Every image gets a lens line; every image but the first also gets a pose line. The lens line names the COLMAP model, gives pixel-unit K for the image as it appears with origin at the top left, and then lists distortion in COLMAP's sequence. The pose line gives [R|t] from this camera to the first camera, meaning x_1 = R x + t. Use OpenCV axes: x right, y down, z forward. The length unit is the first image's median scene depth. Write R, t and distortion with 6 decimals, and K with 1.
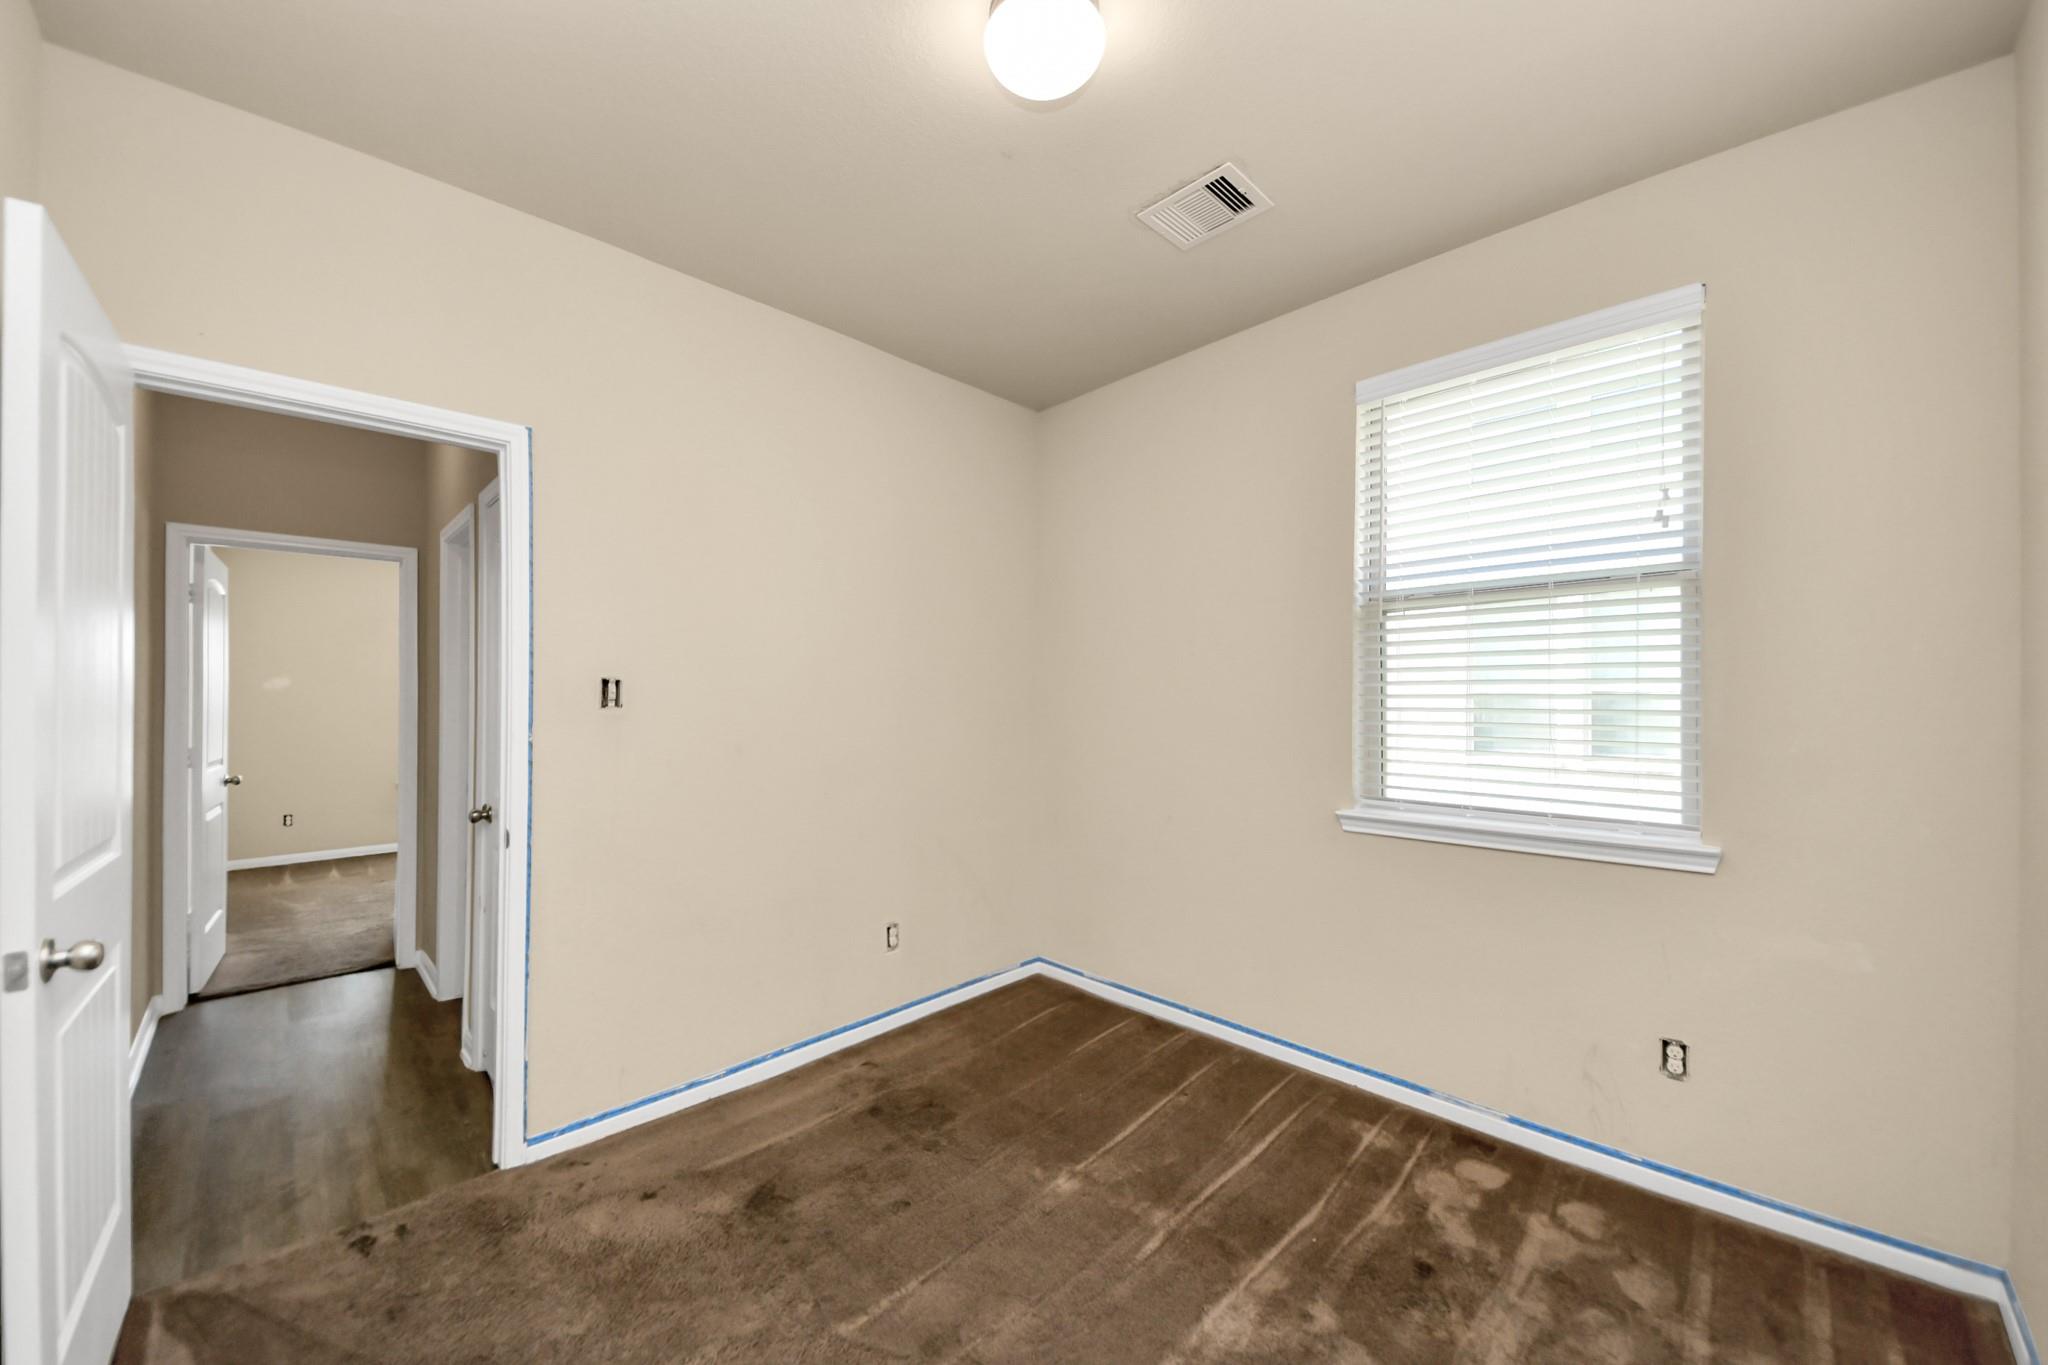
lens RADIAL K [[732.4, 0, 1024.6], [0, 732.4, 690.8], [0, 0, 1]] dist [0.030516, -0.001940]
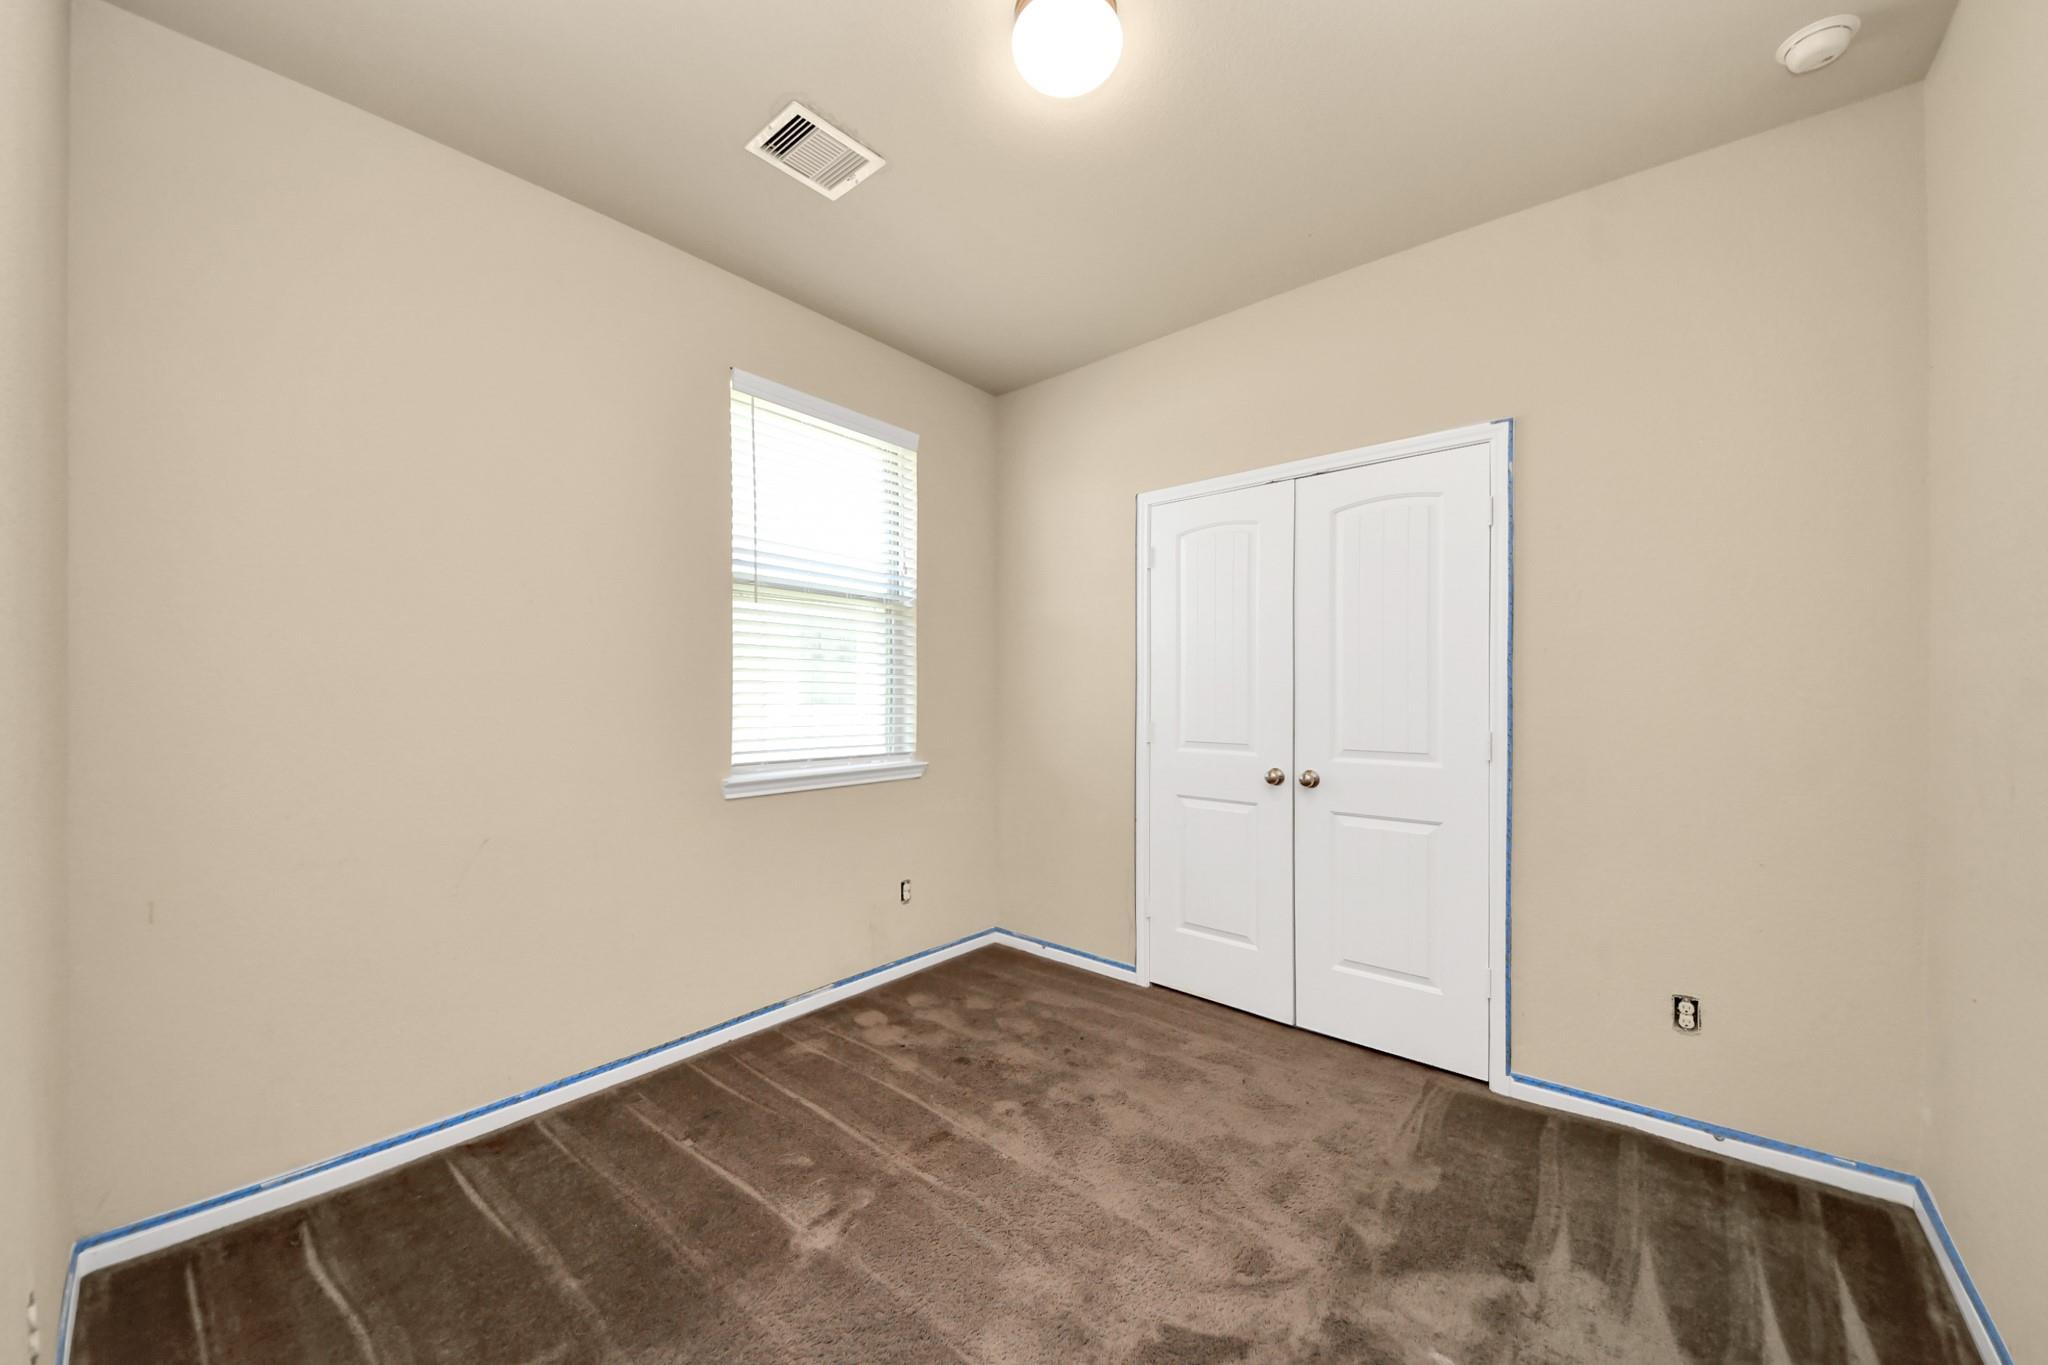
lens RADIAL K [[732.4, 0, 1015.1], [0, 732.4, 698.5], [0, 0, 1]] dist [0.030516, -0.001940]
pose [[-0.027497, -0.010830, 0.999563, -0.702025], [-0.019604, 0.999755, 0.010293, 0.032963], [-0.999430, -0.019313, -0.027703, 0.729940]]
